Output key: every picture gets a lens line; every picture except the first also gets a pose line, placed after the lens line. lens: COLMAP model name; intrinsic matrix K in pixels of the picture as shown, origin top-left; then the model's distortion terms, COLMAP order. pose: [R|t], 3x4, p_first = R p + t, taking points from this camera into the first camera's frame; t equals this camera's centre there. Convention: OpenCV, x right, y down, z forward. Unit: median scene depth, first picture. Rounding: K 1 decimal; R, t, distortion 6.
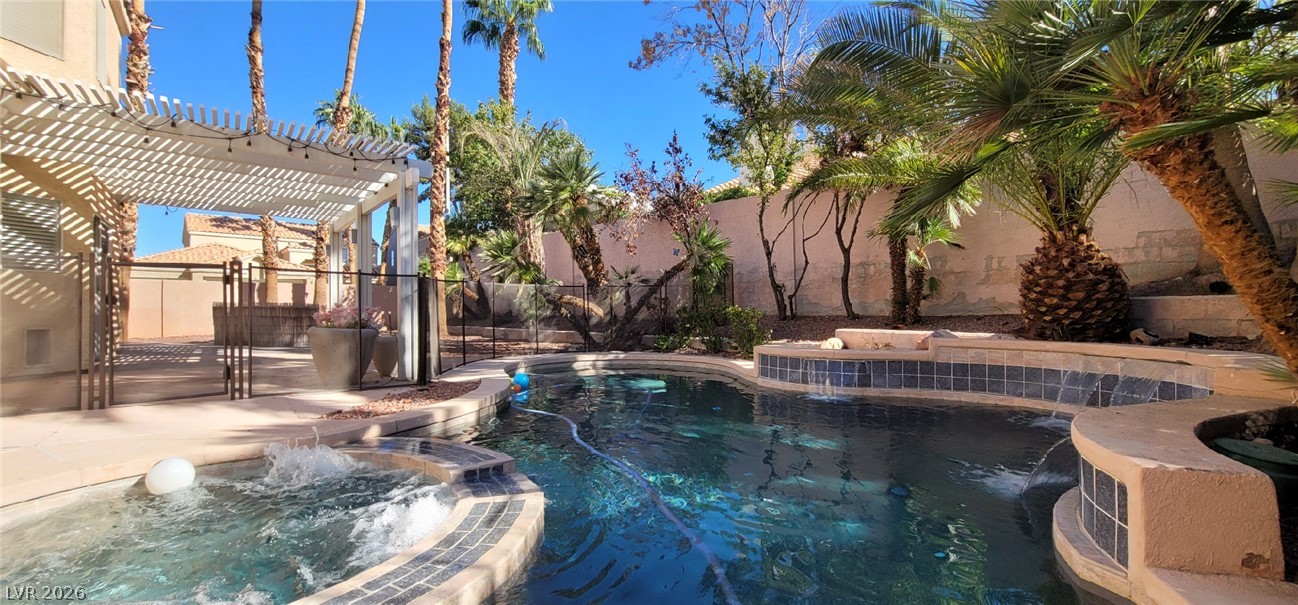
lens RADIAL K [[530.8, 0, 650.1], [0, 530.8, 306.5], [0, 0, 1]] dist [-0.008212, 0.000256]
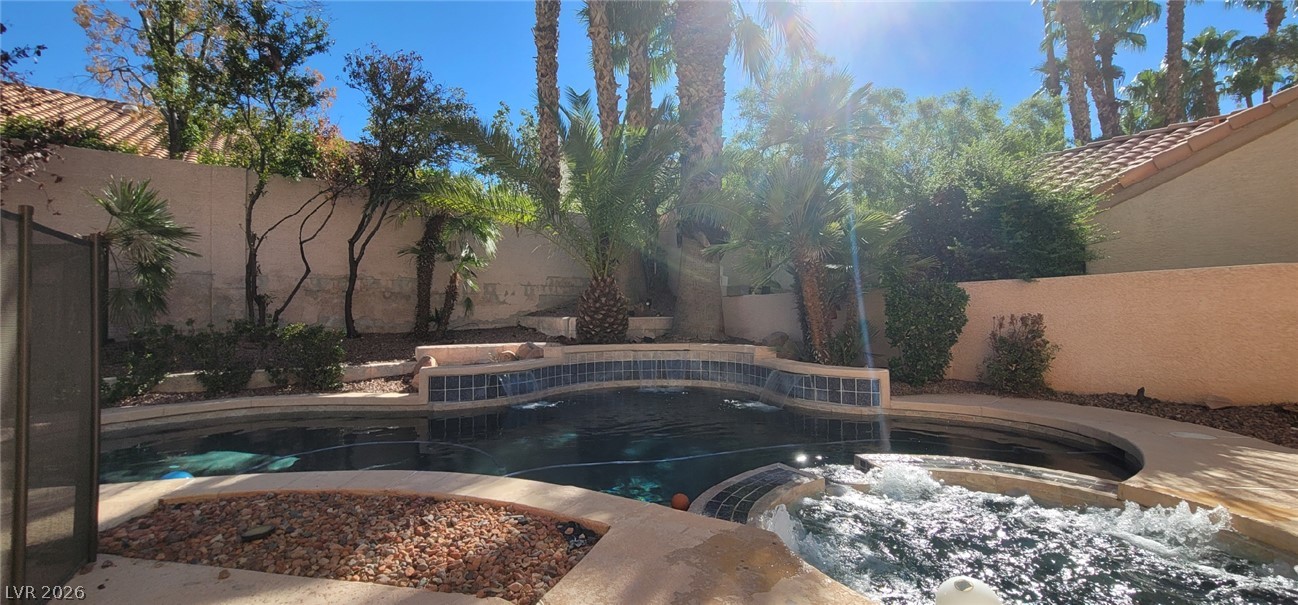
lens RADIAL K [[530.8, 0, 650.1], [0, 530.8, 306.5], [0, 0, 1]] dist [-0.008212, 0.000256]
pose [[0.112572, 0.025321, 0.993321, -0.340034], [0.001007, 0.999672, -0.025597, -0.003911], [-0.993643, 0.003882, 0.112510, 0.272614]]
